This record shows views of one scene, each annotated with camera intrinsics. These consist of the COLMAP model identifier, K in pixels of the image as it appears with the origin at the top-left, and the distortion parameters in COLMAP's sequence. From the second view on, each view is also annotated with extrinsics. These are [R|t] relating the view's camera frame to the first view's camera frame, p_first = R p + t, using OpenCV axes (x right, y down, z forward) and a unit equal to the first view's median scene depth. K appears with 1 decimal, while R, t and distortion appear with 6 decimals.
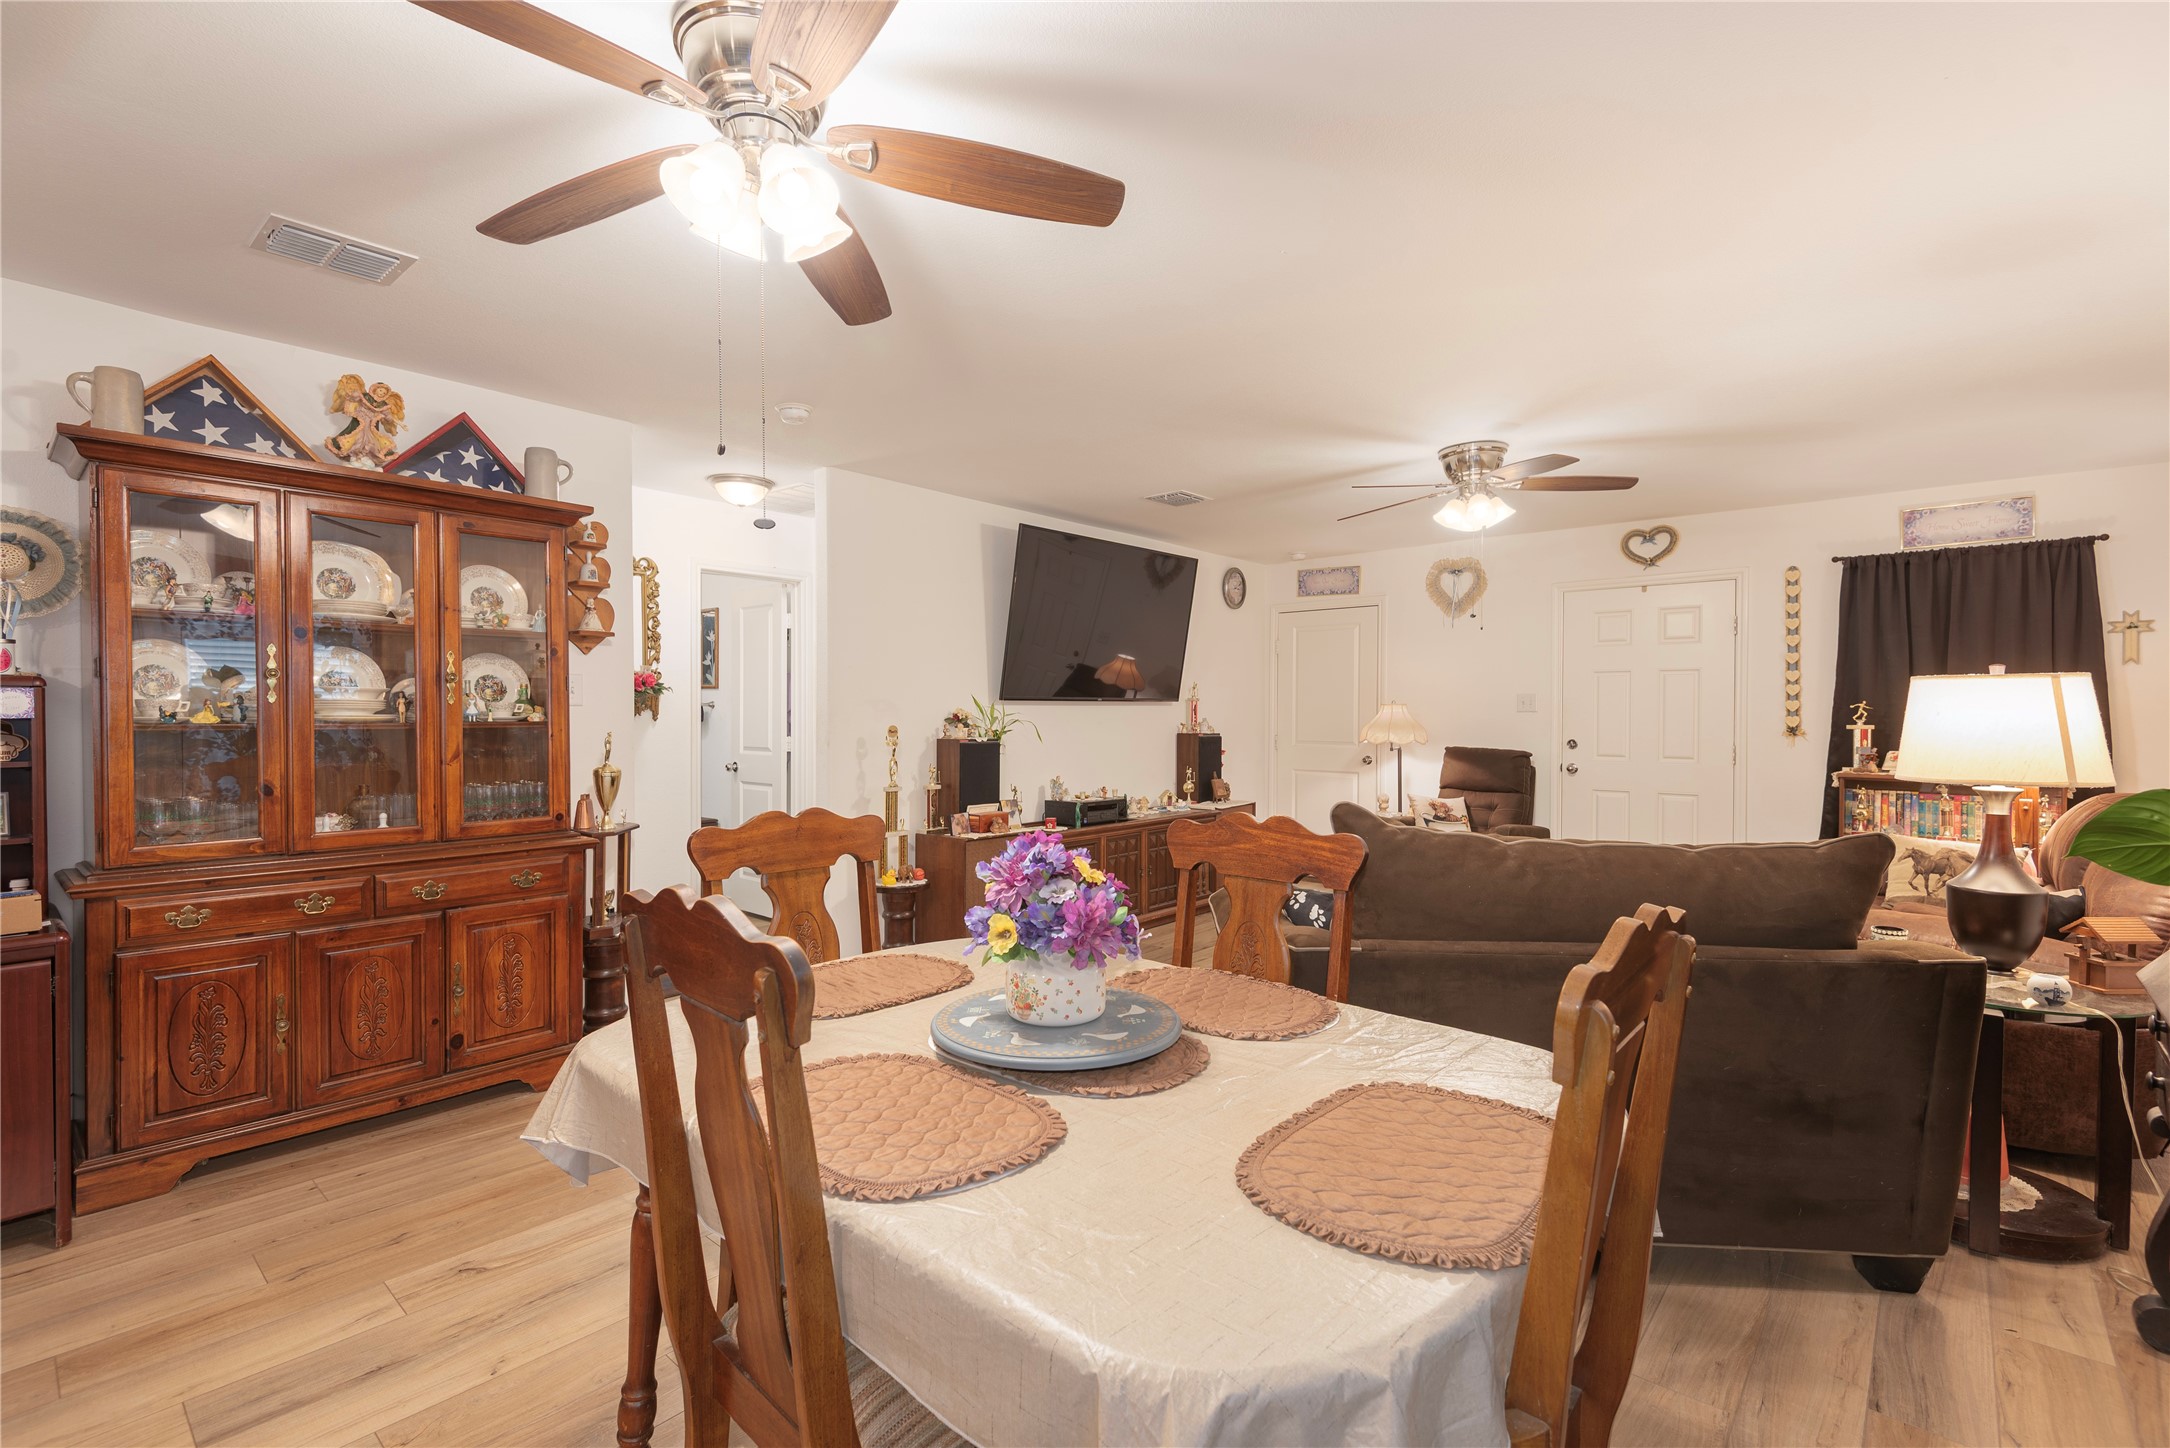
lens RADIAL K [[972.1, 0, 1082.1], [0, 972.1, 722.4], [0, 0, 1]] dist [0.002445, -0.008128]
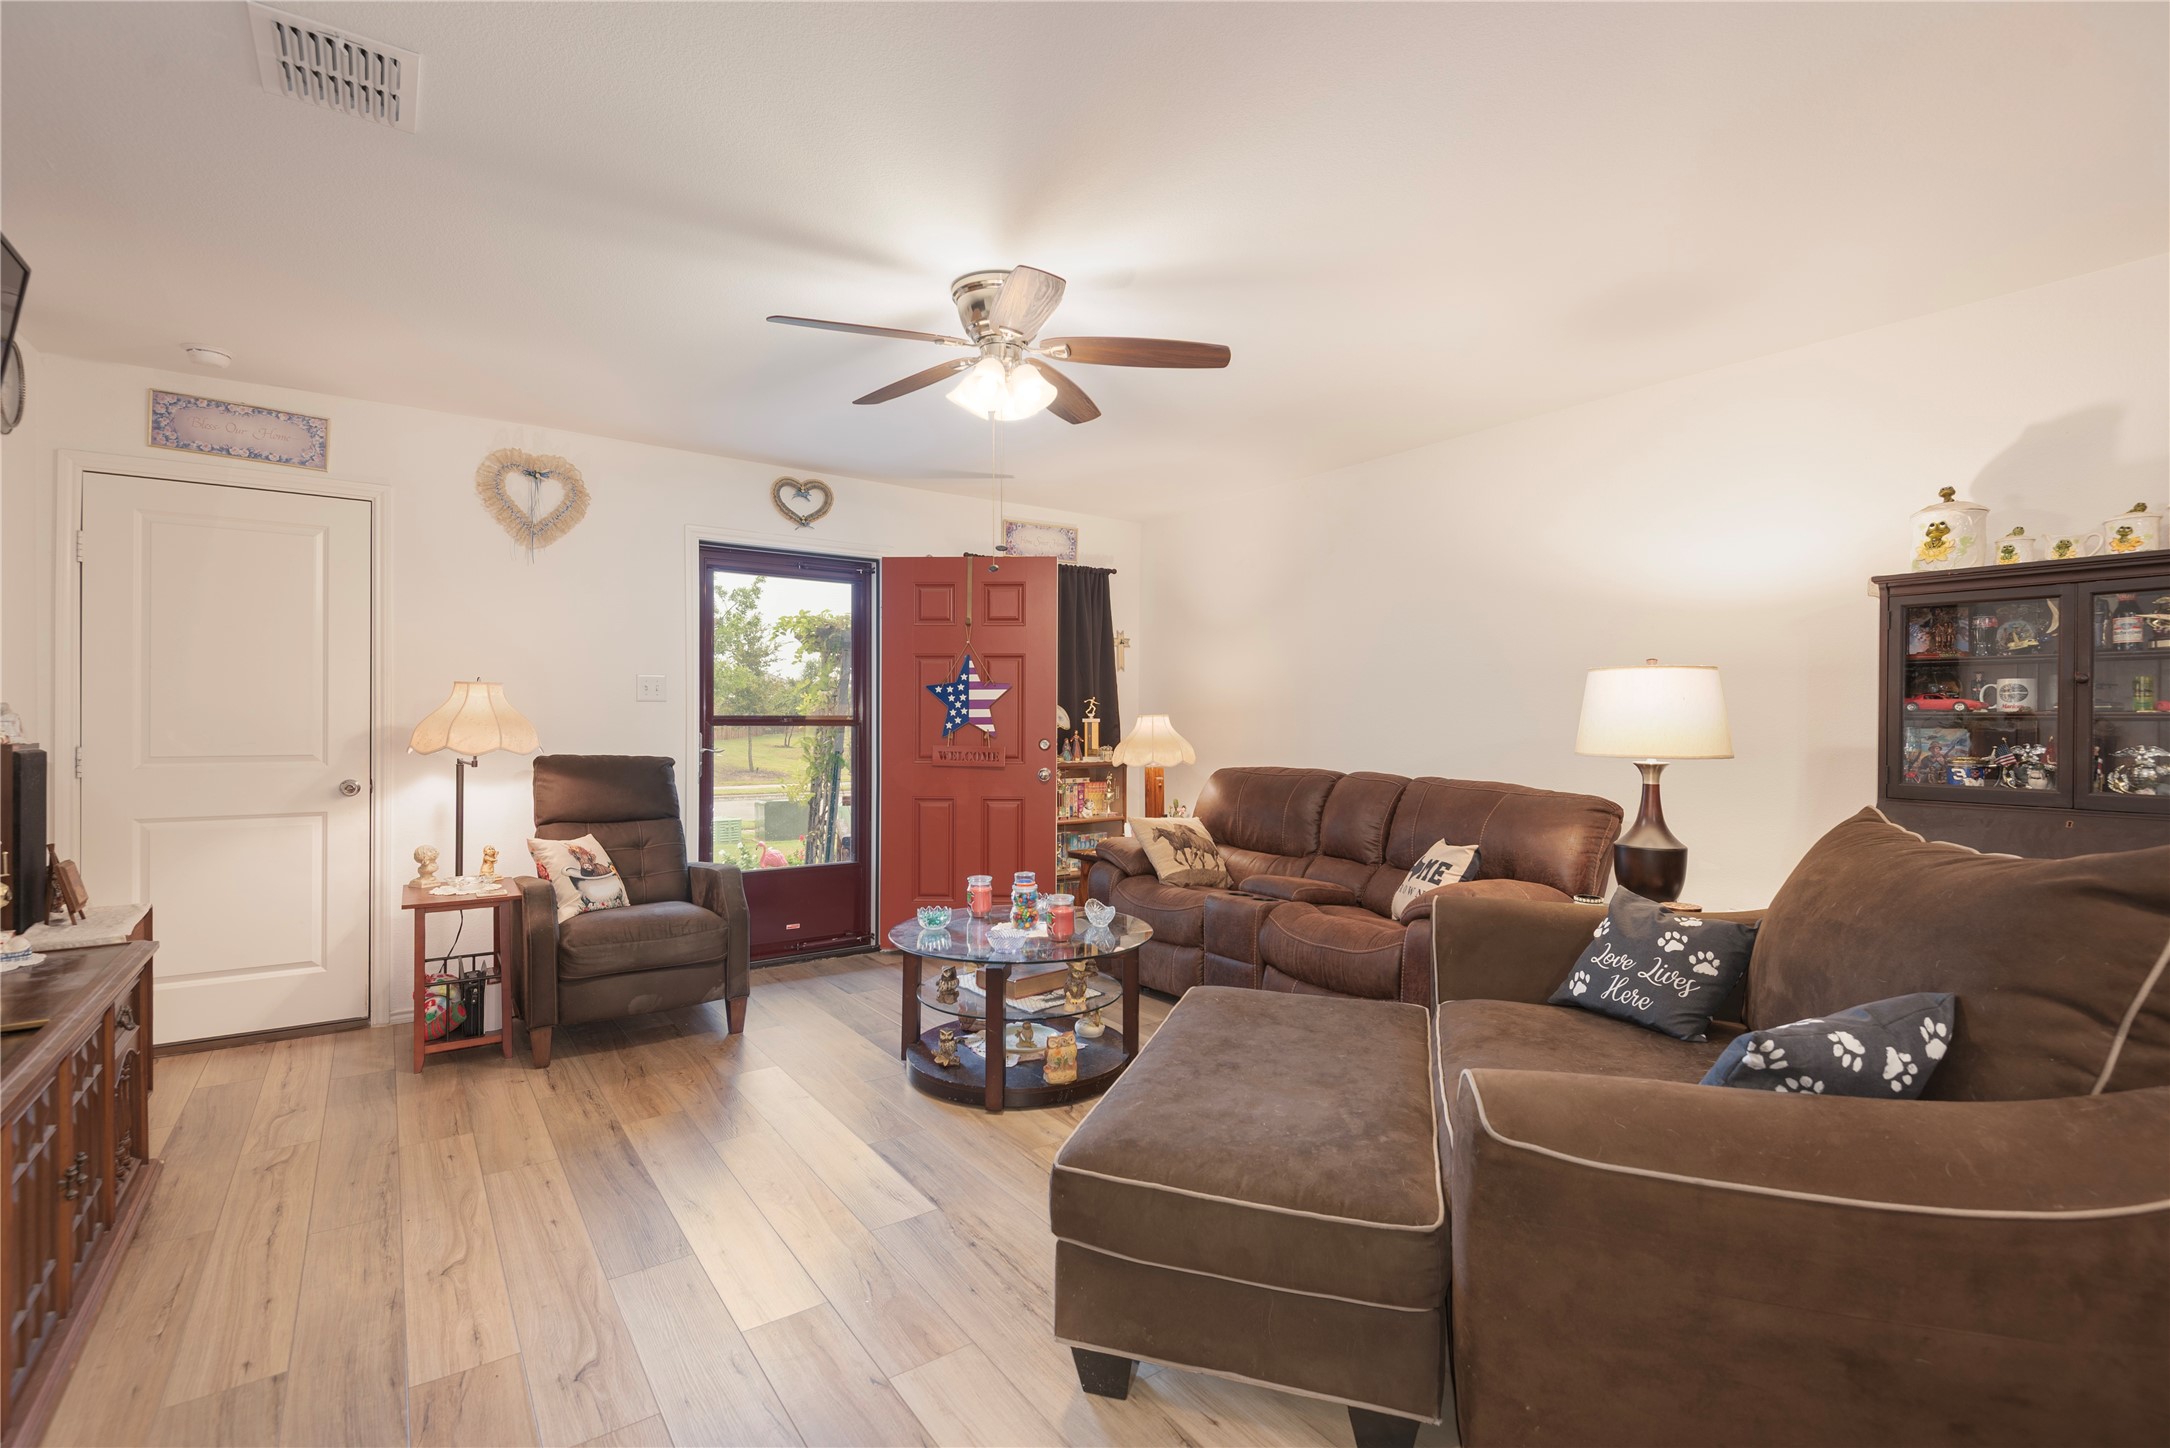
lens RADIAL K [[972.1, 0, 1087.8], [0, 972.1, 722.6], [0, 0, 1]] dist [0.002445, -0.008128]
pose [[0.223164, -0.002557, 0.974777, -0.150084], [0.003462, 0.999992, 0.001830, 0.004213], [-0.974775, 0.002966, 0.223171, 0.538575]]
